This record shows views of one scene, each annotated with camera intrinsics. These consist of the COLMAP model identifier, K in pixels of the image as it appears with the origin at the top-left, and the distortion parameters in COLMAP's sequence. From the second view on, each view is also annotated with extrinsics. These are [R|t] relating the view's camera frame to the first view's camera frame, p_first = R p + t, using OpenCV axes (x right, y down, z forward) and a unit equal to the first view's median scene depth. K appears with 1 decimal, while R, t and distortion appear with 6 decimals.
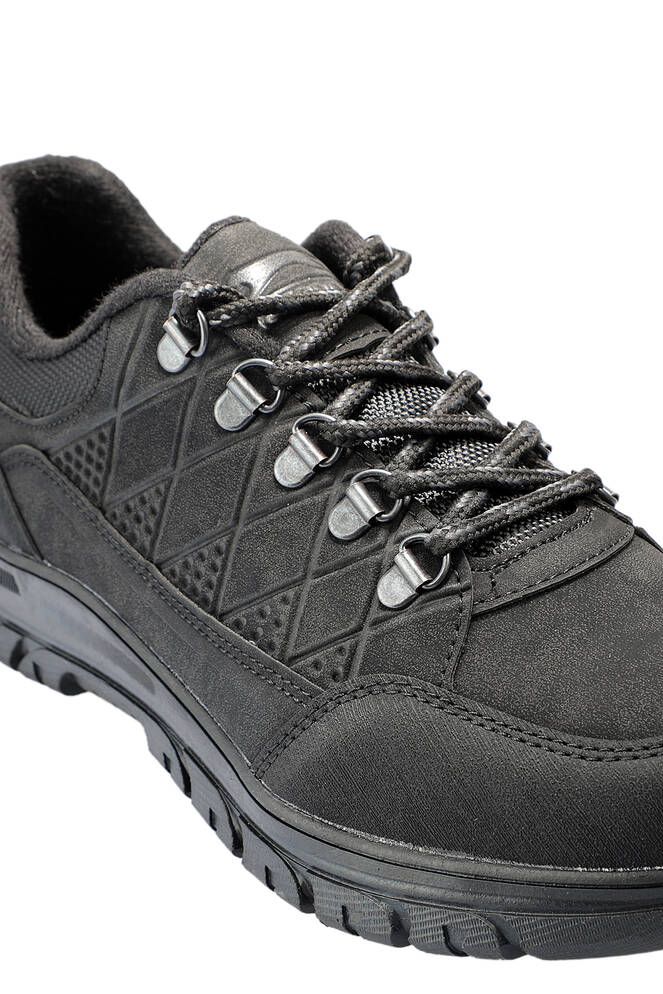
lens RADIAL K [[3034.9, 0, 331.5], [0, 3034.9, 497.0], [0, 0, 1]] dist [0.142863, 0.598651]
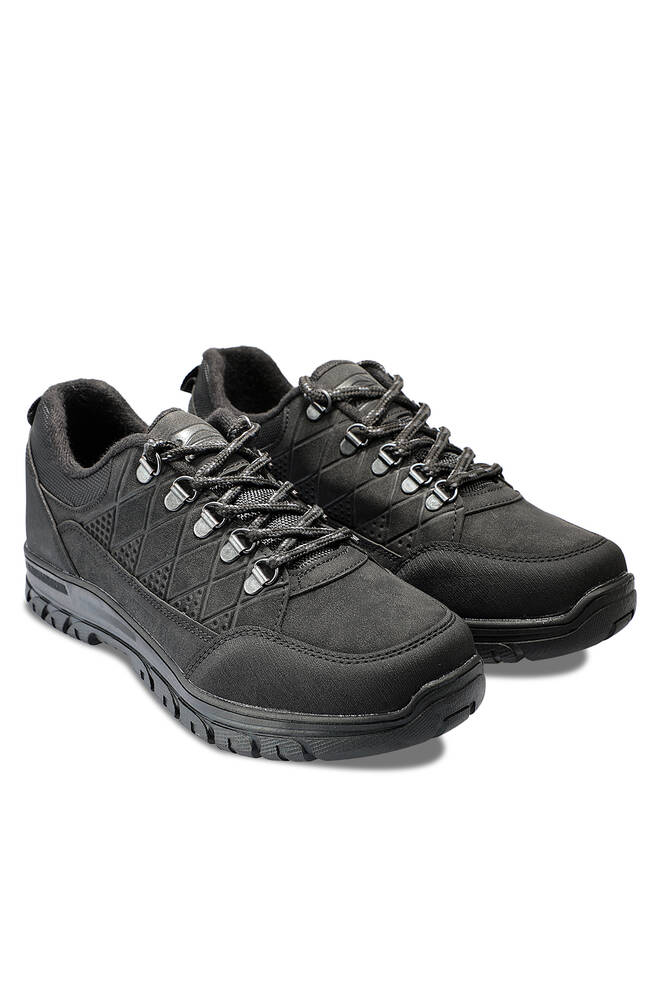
lens RADIAL K [[1941.9, 0, 331.5], [0, 1941.9, 497.0], [0, 0, 1]] dist [0.235357, -0.019383]
pose [[0.998742, -0.009738, 0.049190, 0.009884], [0.012008, 0.998866, -0.046066, 0.031021], [-0.048685, 0.046599, 0.997727, -0.327464]]
